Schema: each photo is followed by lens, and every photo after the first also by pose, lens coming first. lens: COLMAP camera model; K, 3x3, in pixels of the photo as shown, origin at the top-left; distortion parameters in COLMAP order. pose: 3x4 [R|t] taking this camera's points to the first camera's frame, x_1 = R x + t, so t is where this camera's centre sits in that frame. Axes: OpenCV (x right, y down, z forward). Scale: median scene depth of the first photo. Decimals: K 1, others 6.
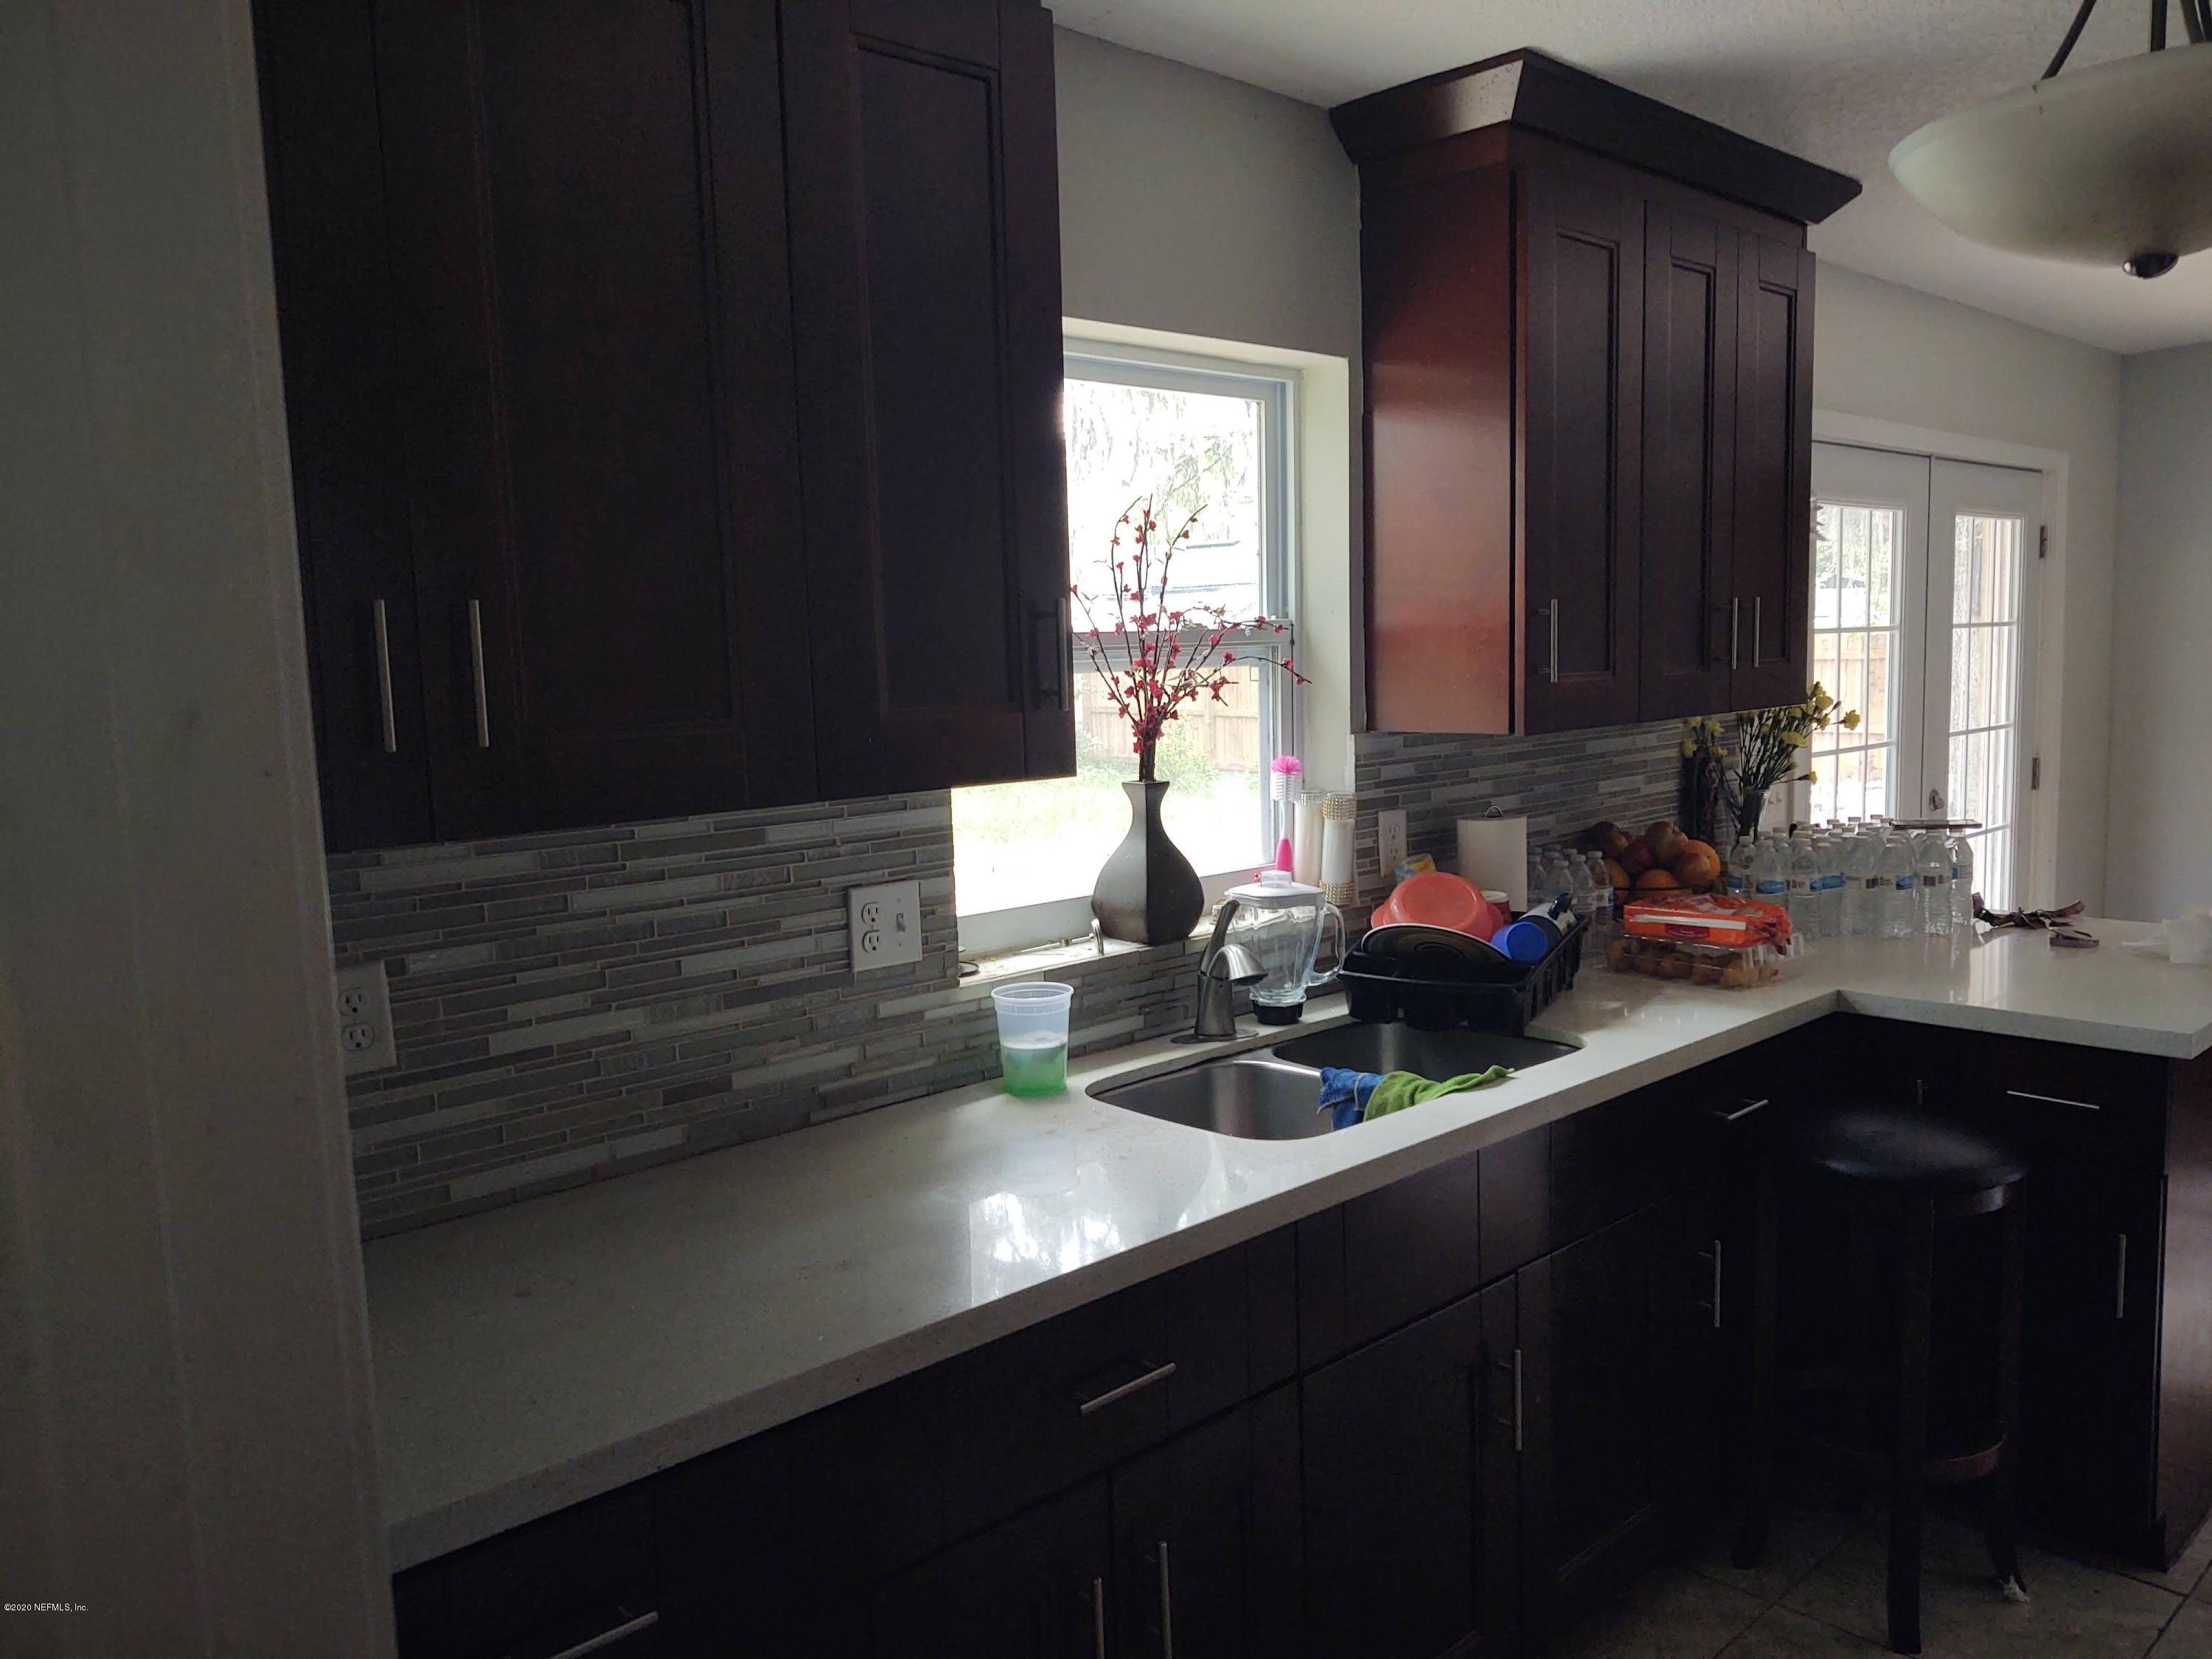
lens RADIAL K [[1677.2, 0, 1102.5], [0, 1677.2, 822.2], [0, 0, 1]] dist [0.034807, -0.060535]
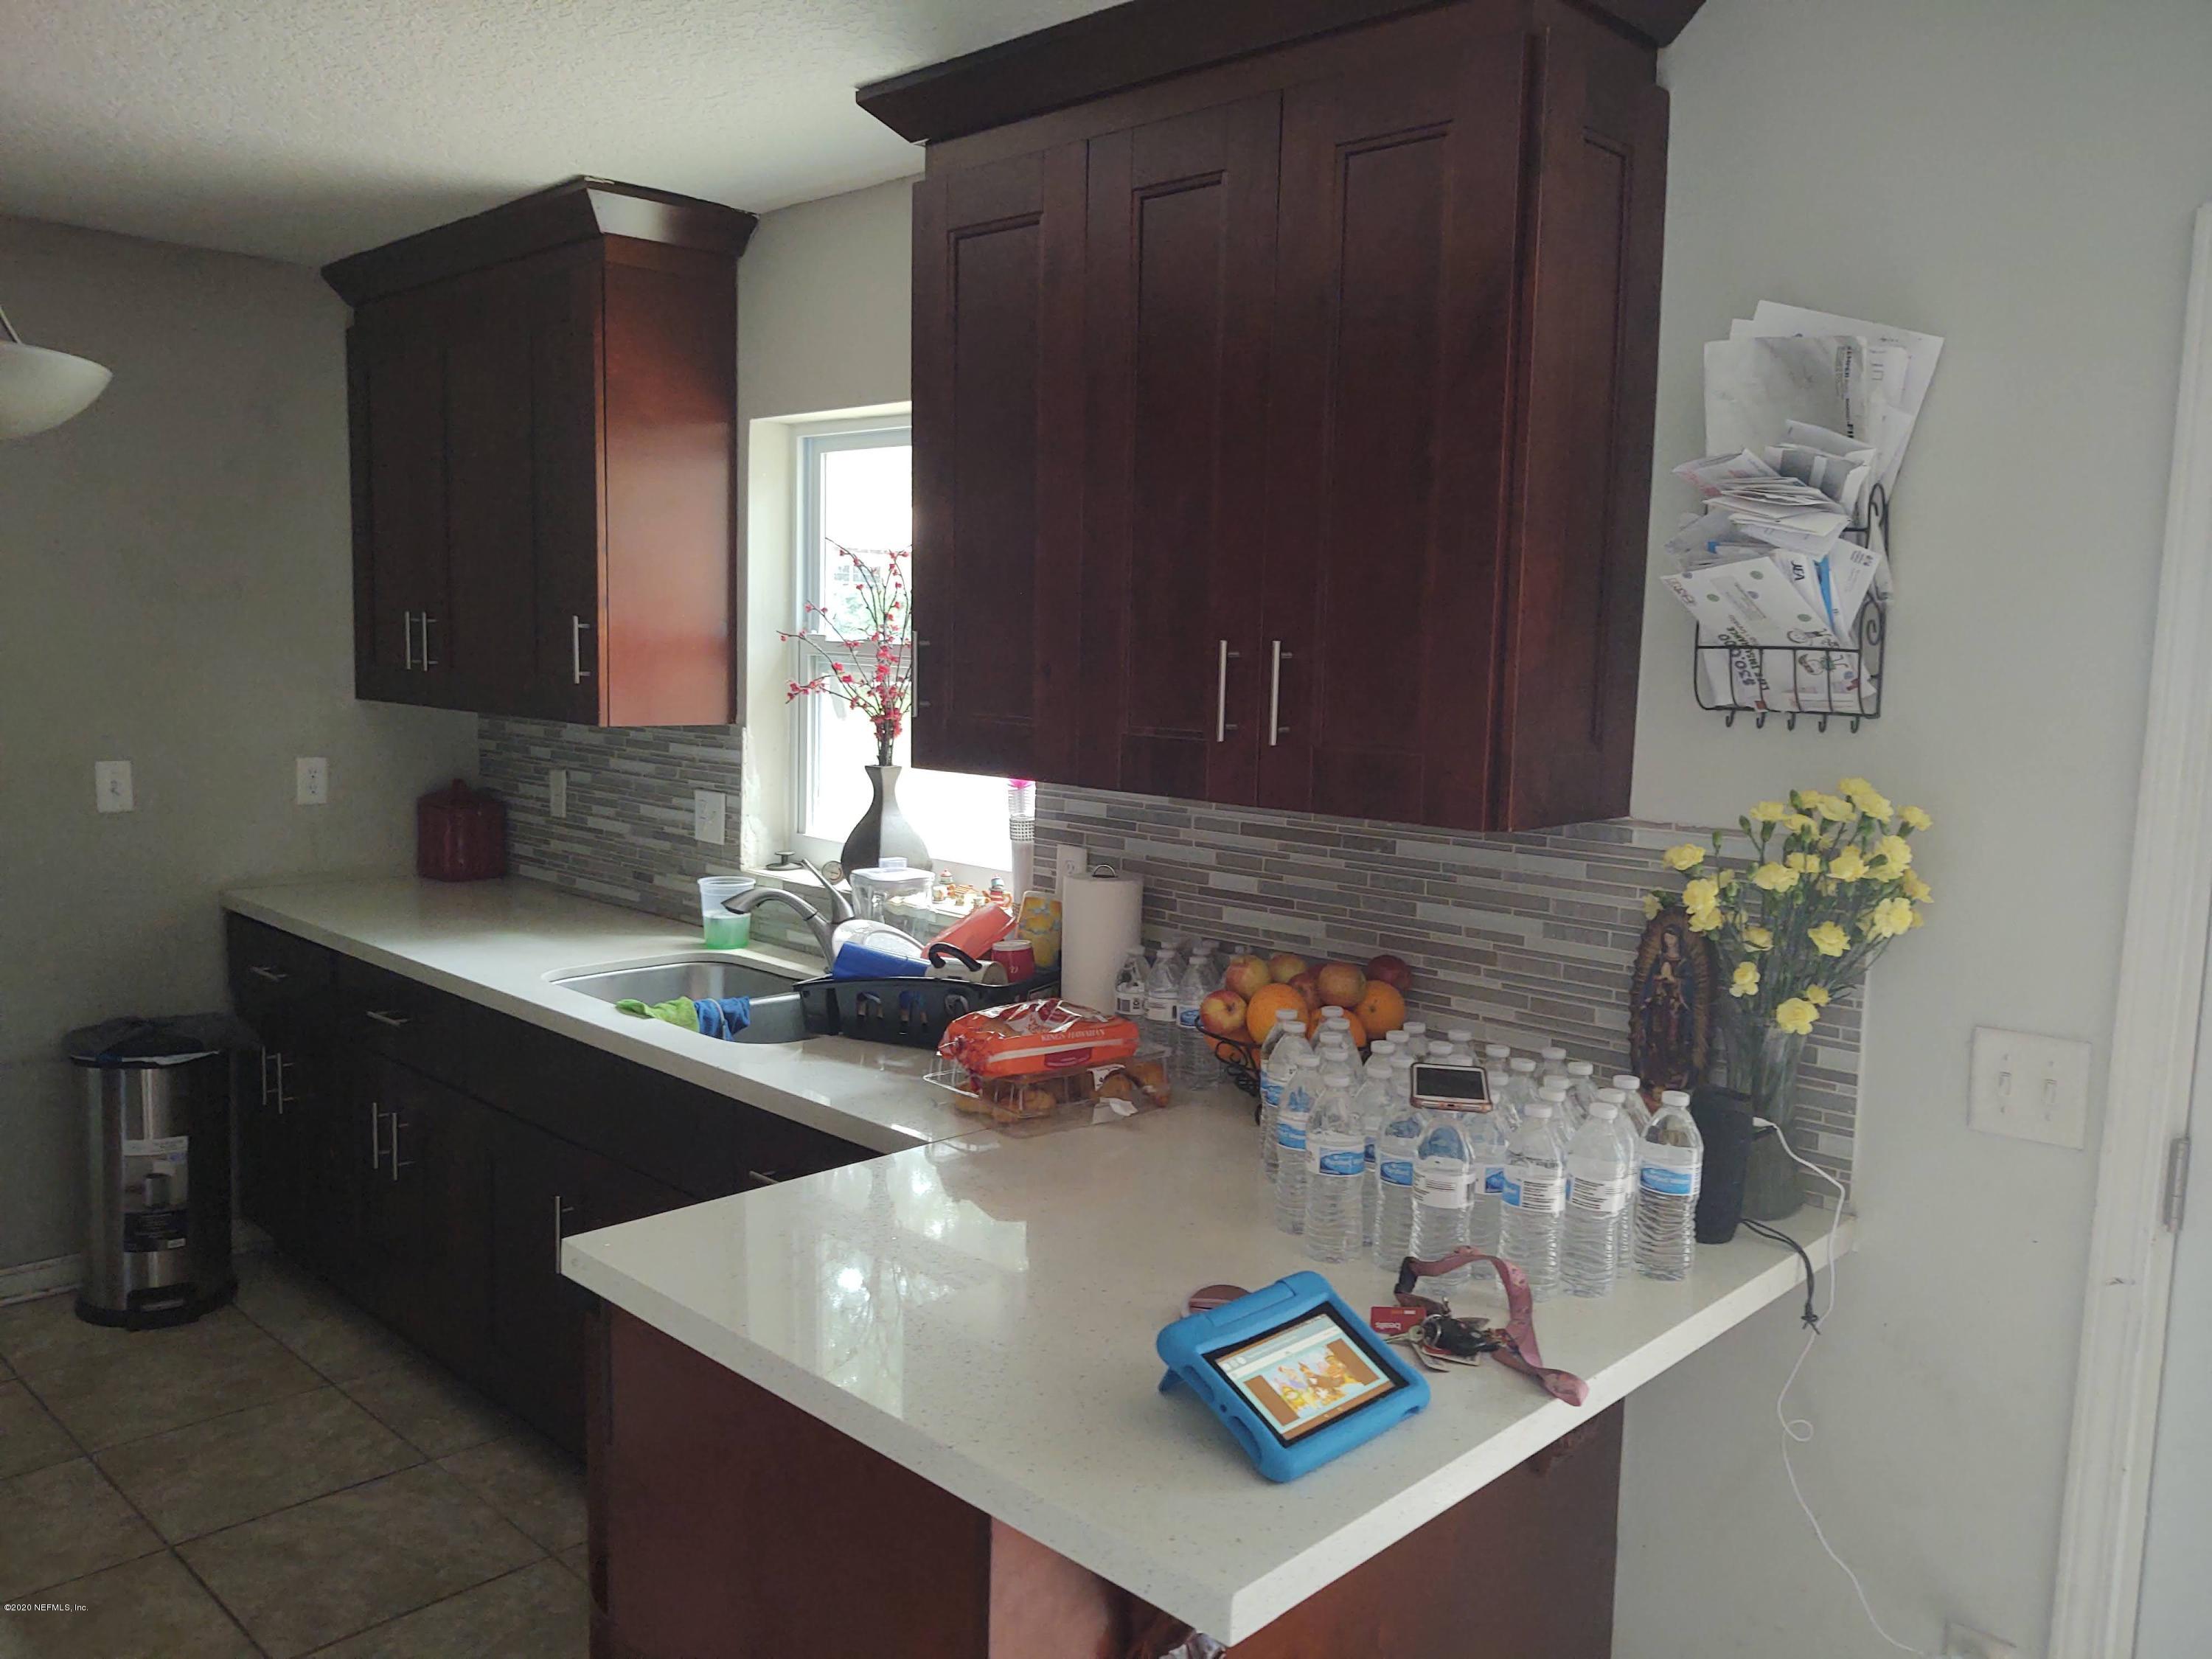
lens RADIAL K [[1677.2, 0, 1104.1], [0, 1677.2, 836.1], [0, 0, 1]] dist [0.034807, -0.060535]
pose [[0.047654, 0.150484, -0.987463, 1.388229], [-0.135518, 0.980420, 0.142870, -0.188937], [0.989628, 0.127011, 0.067114, 1.184396]]
